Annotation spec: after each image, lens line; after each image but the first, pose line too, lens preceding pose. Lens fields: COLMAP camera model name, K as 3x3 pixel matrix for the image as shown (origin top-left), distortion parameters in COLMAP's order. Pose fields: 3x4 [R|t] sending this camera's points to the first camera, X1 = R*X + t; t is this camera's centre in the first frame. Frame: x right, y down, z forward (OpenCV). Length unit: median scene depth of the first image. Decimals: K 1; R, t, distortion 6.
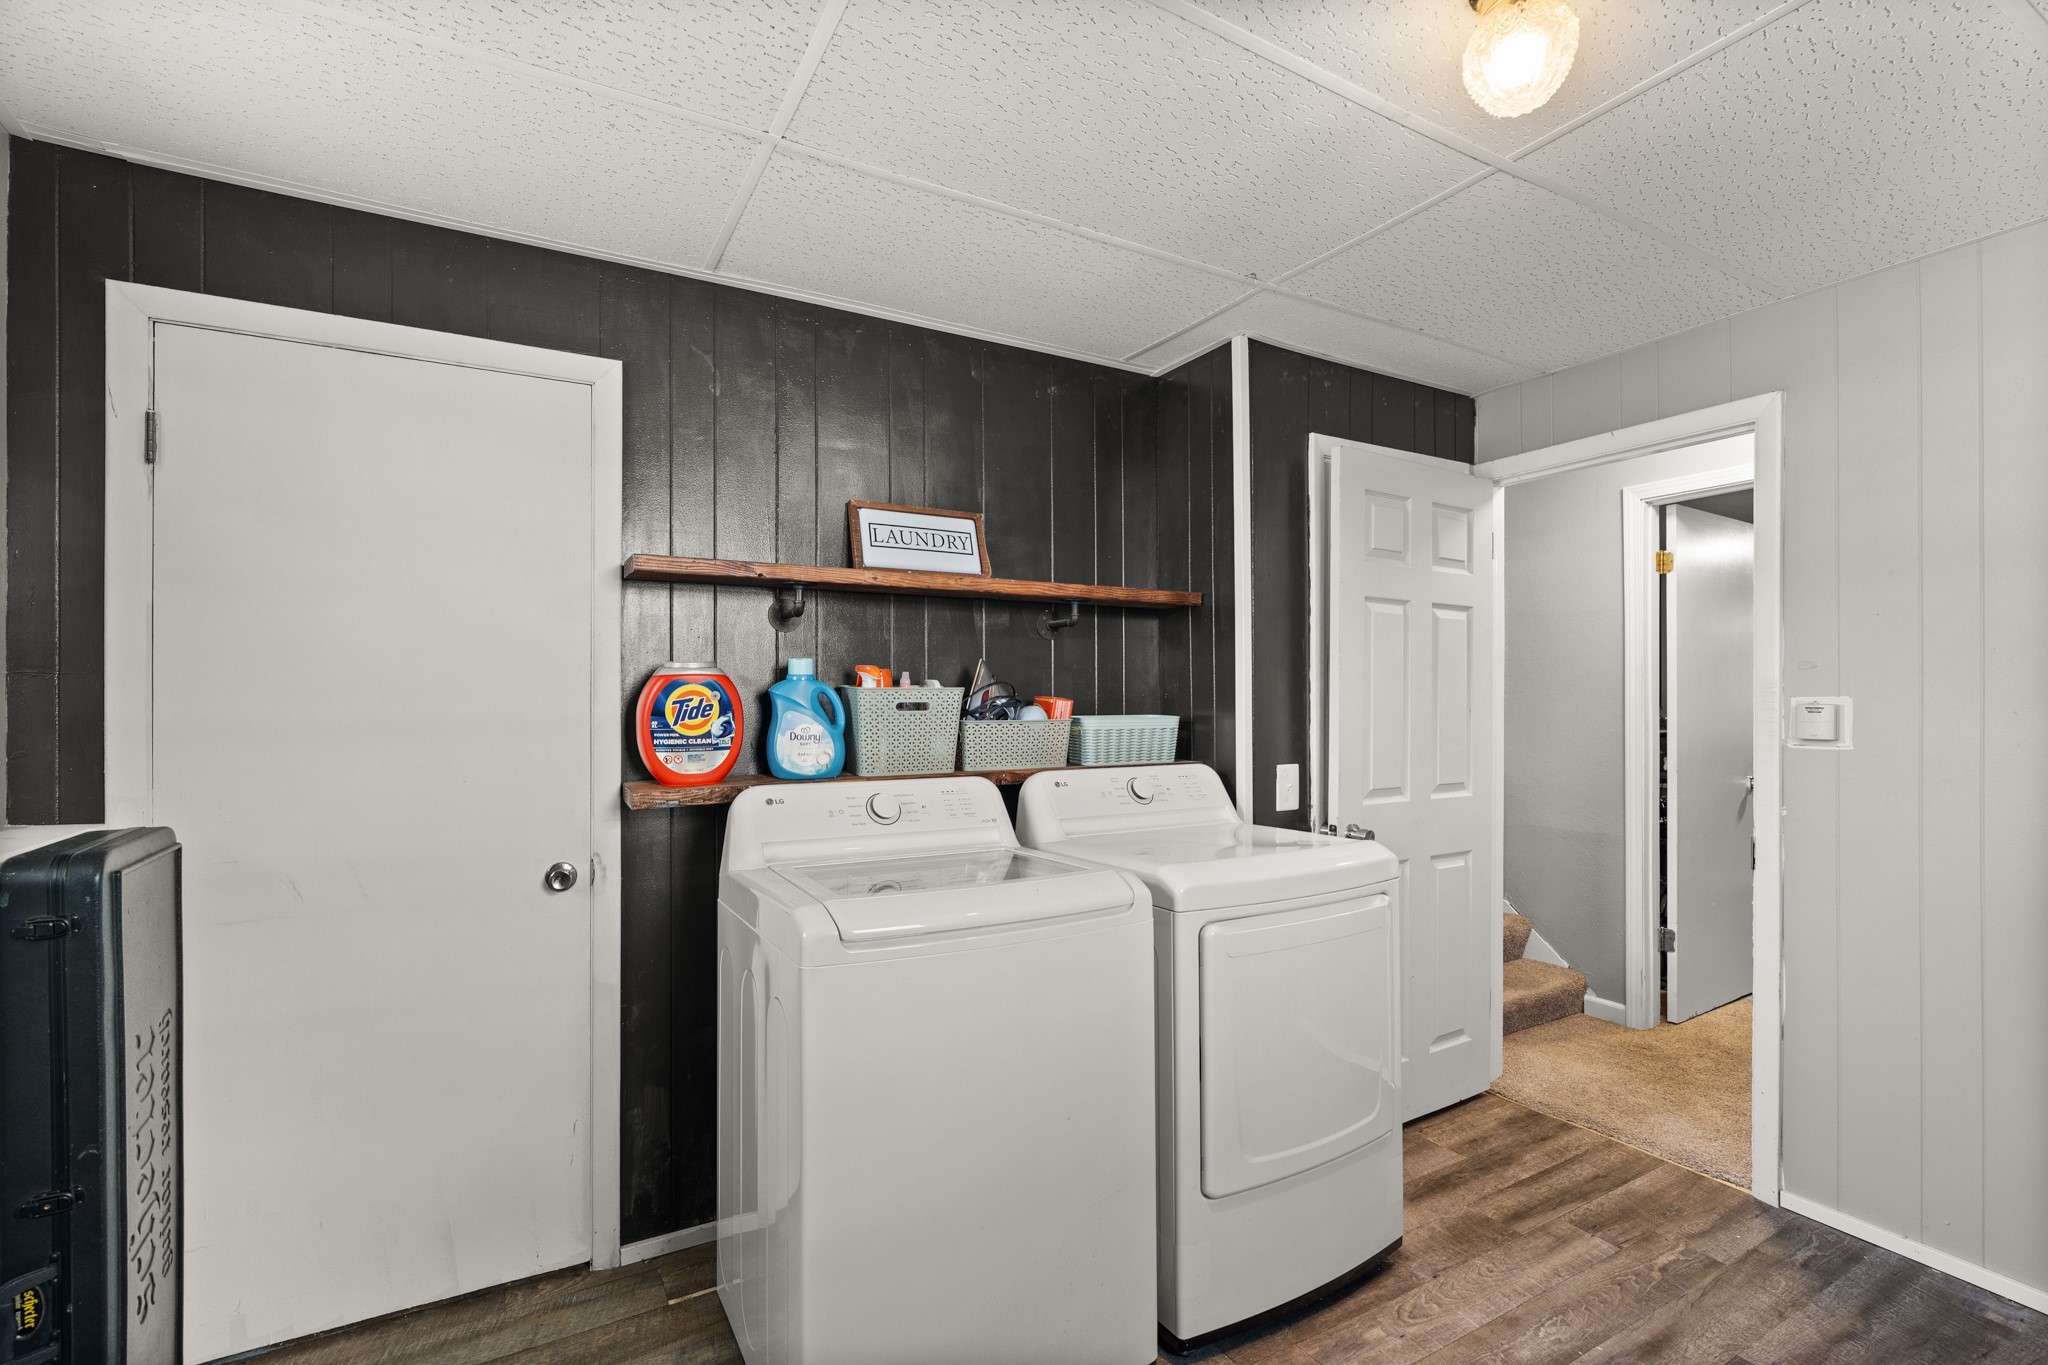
lens RADIAL K [[933.7, 0, 1023.5], [0, 933.7, 693.0], [0, 0, 1]] dist [-0.007242, 0.002497]
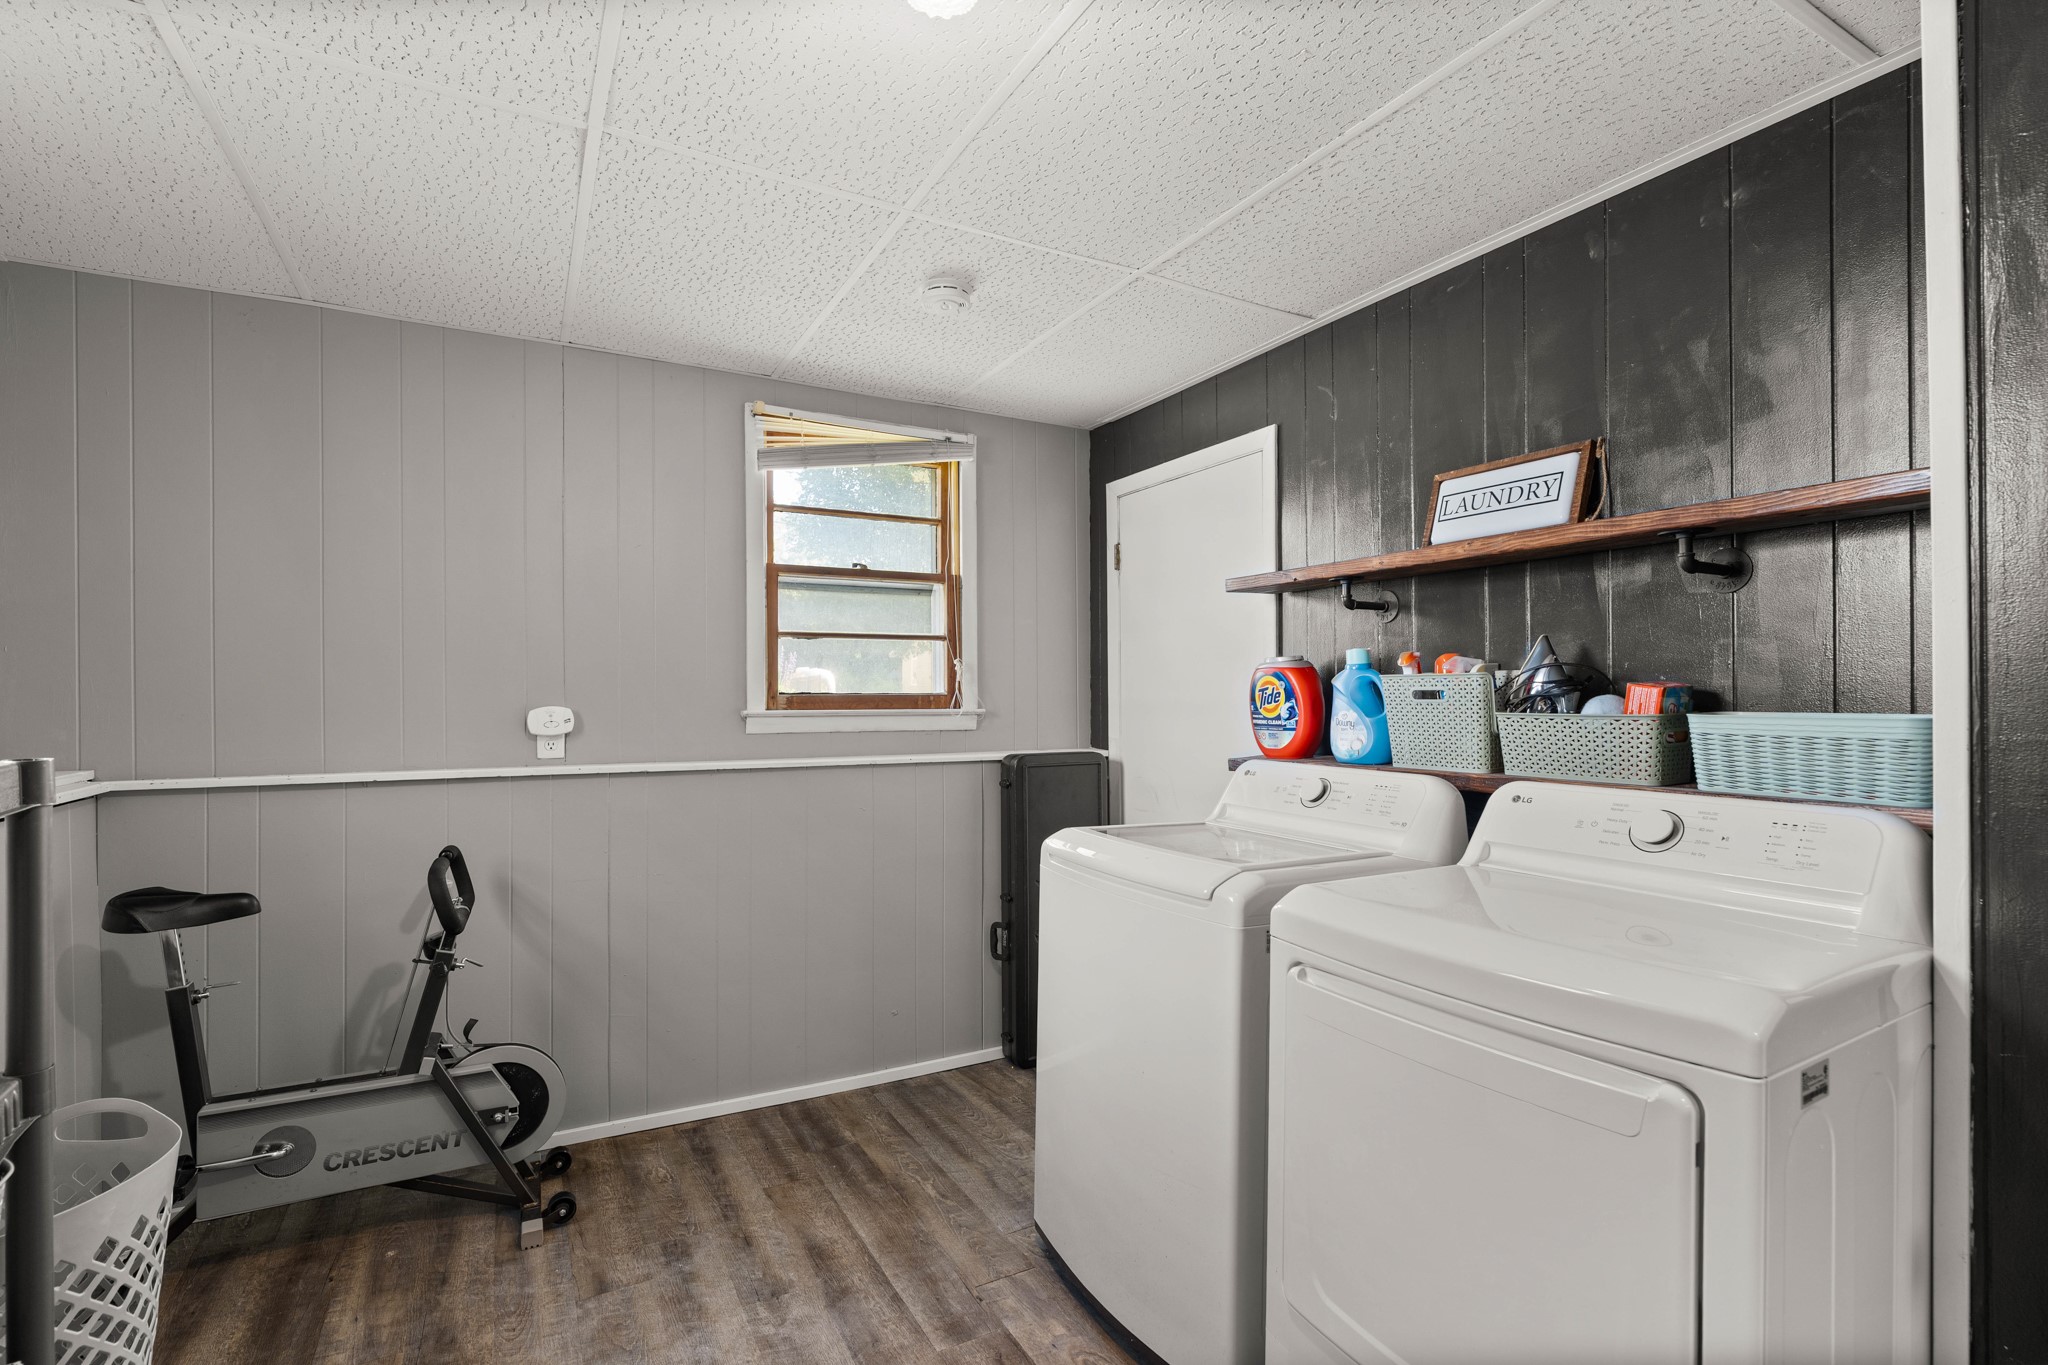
lens RADIAL K [[933.7, 0, 1020.5], [0, 933.7, 691.4], [0, 0, 1]] dist [-0.007242, 0.002497]
pose [[-0.008328, -0.003269, -0.999960, 0.799083], [0.004460, 0.999985, -0.003306, 0.012615], [0.999955, -0.004488, -0.008313, 0.621223]]
